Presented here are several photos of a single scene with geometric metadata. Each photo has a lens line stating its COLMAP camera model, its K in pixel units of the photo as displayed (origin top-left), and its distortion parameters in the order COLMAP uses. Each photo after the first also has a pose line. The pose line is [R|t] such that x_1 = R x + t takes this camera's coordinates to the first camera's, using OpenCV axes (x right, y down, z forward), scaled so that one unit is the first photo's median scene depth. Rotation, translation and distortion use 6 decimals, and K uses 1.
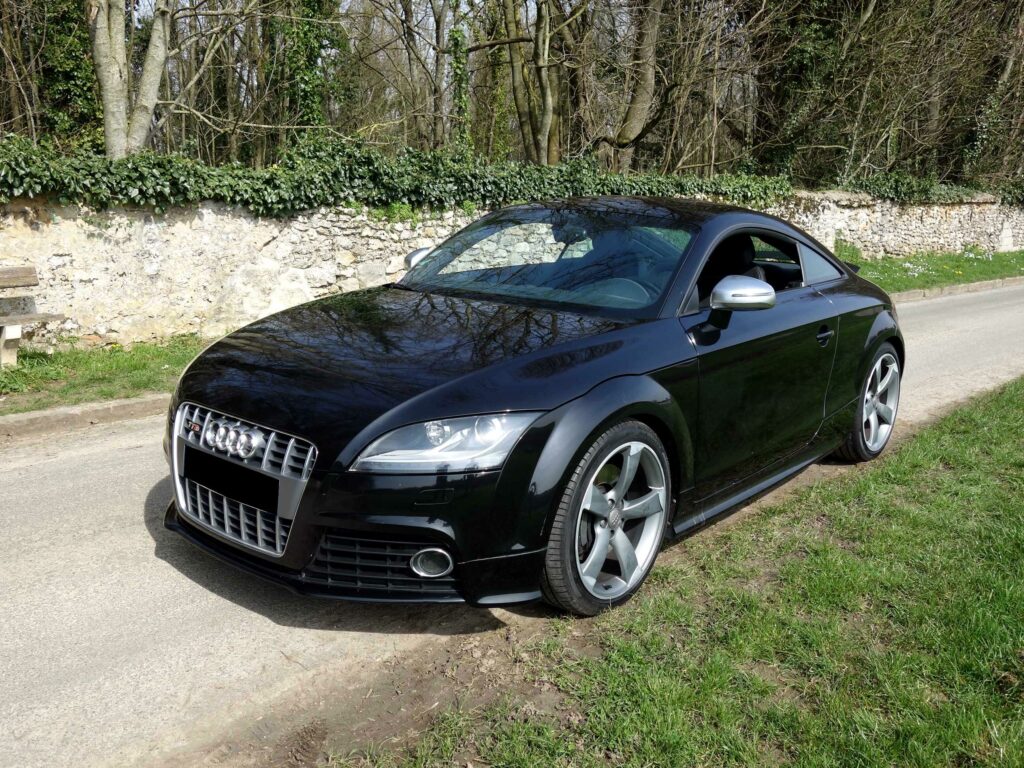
lens RADIAL K [[906.5, 0, 513.4], [0, 906.5, 386.4], [0, 0, 1]] dist [-0.011698, -0.001166]
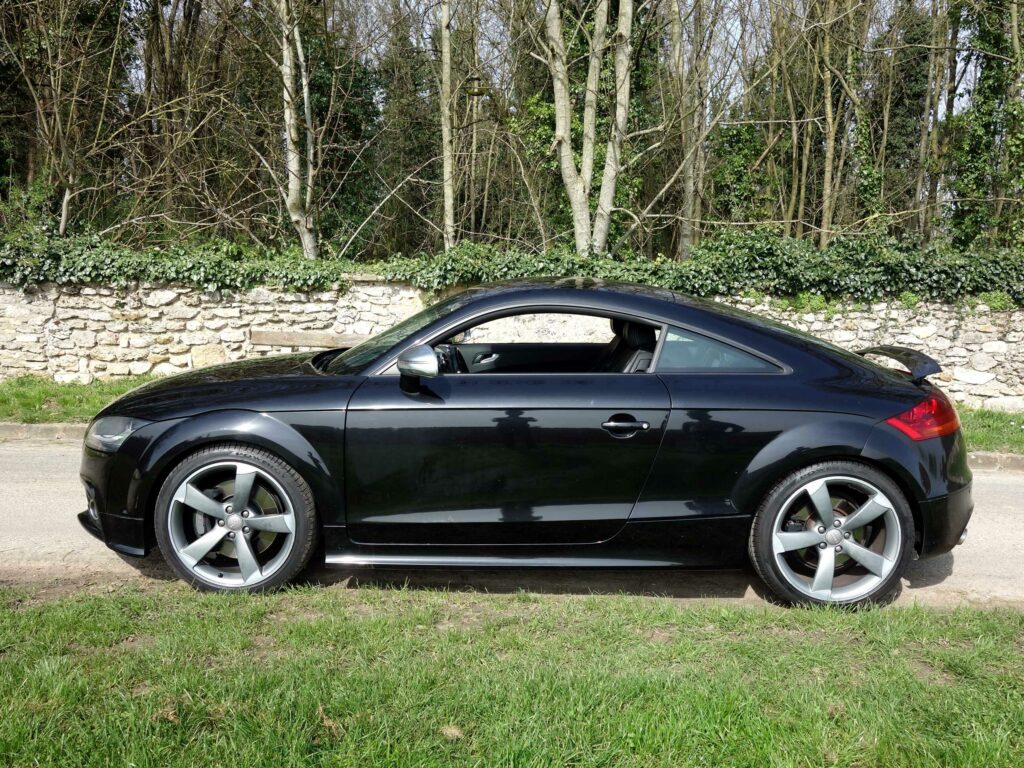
lens RADIAL K [[906.5, 0, 512.4], [0, 906.5, 383.4], [0, 0, 1]] dist [-0.011698, -0.001166]
pose [[0.639460, 0.077475, -0.764911, 0.442414], [-0.161750, 0.986199, -0.035334, -0.021505], [0.751616, 0.146319, 0.643167, 0.153143]]
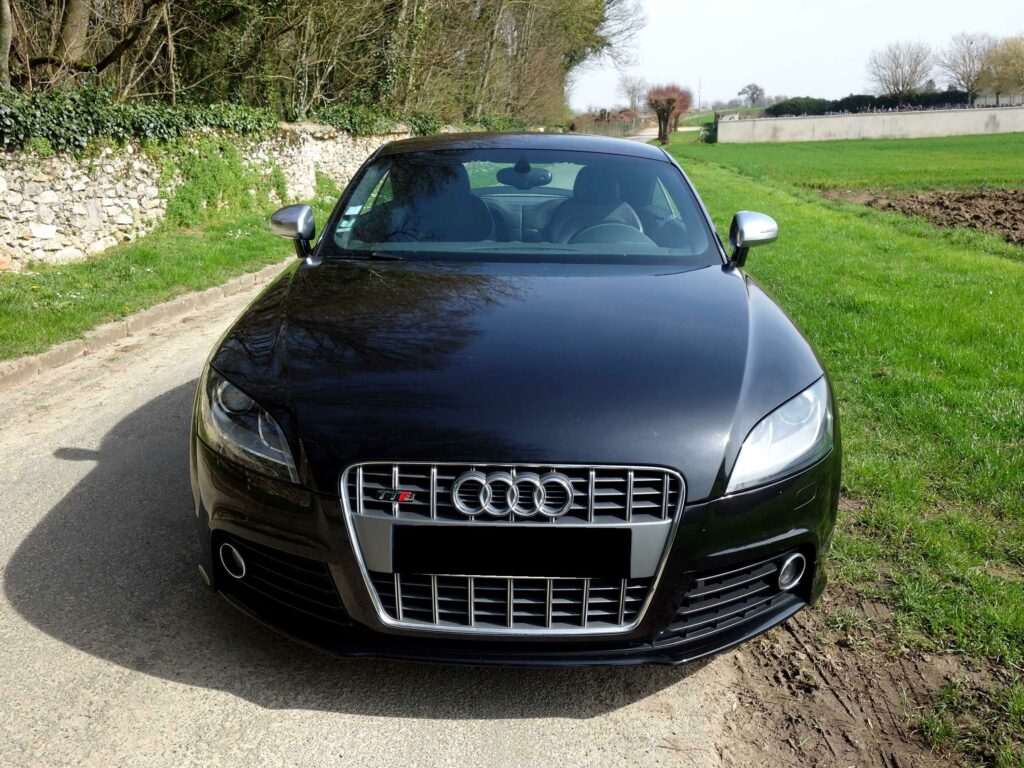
lens RADIAL K [[906.5, 0, 508.0], [0, 906.5, 383.4], [0, 0, 1]] dist [-0.011698, -0.001166]
pose [[0.775054, -0.177328, 0.606503, -0.227786], [0.135197, 0.984126, 0.114967, -0.033865], [-0.617262, -0.007108, 0.786725, 0.143916]]
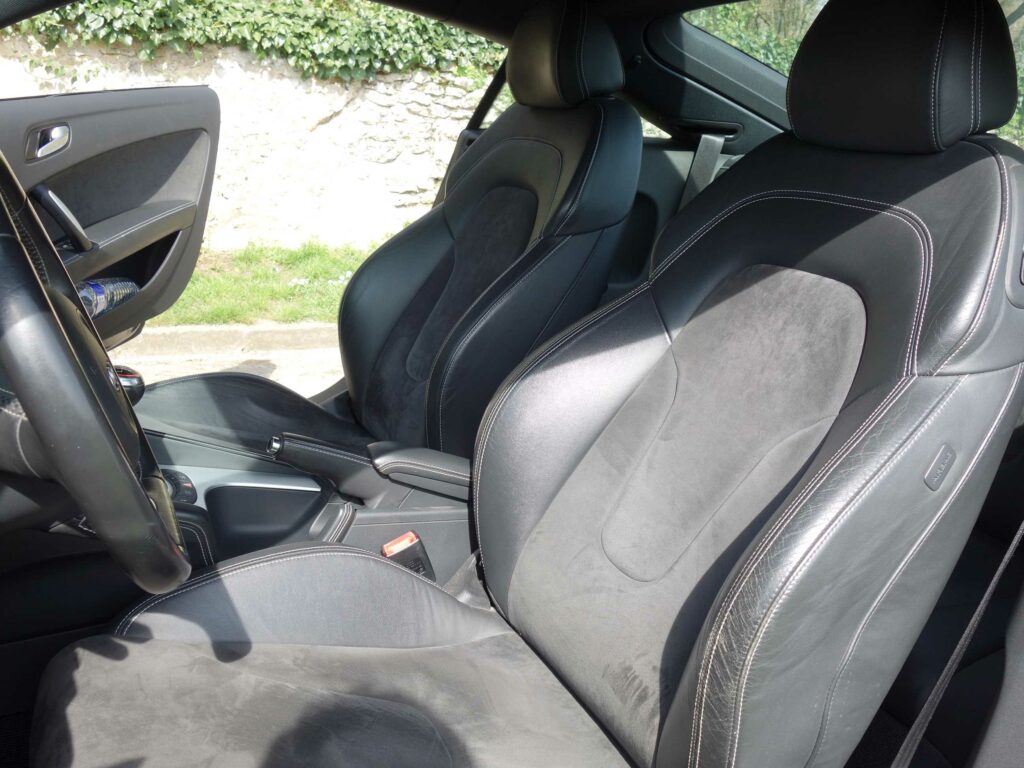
lens RADIAL K [[906.5, 0, 514.1], [0, 906.5, 383.8], [0, 0, 1]] dist [-0.011698, -0.001166]
pose [[0.926819, 0.148636, -0.344838, 0.116143], [-0.125333, 0.988110, 0.089048, -0.038475], [0.353974, -0.039312, 0.934429, 0.384440]]
